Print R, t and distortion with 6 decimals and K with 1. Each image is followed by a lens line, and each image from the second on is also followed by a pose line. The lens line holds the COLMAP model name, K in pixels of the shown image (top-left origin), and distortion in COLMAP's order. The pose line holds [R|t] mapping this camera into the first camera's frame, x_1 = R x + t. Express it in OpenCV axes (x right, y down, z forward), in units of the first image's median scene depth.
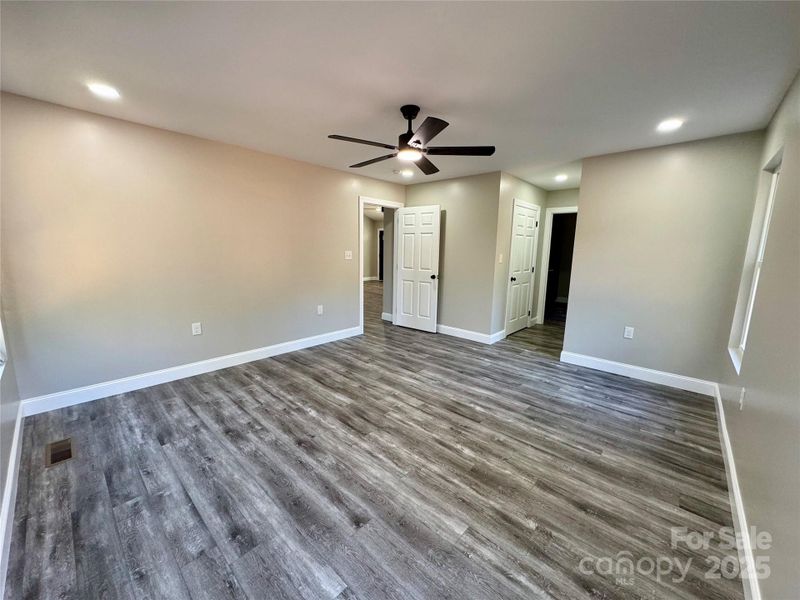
lens RADIAL K [[318.5, 0, 400.0], [0, 318.5, 300.0], [0, 0, 1]] dist [0.002119, 0.000165]
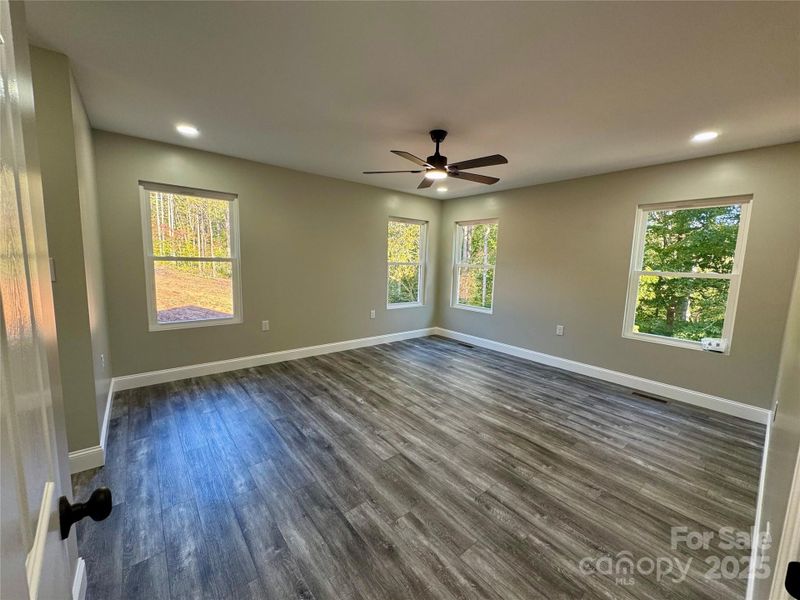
lens RADIAL K [[318.5, 0, 400.0], [0, 318.5, 300.0], [0, 0, 1]] dist [0.002119, 0.000165]
pose [[-0.988817, -0.064515, 0.134454, -0.019267], [-0.023587, 0.957891, 0.286161, -0.313630], [-0.147254, 0.279789, -0.948701, 1.940843]]
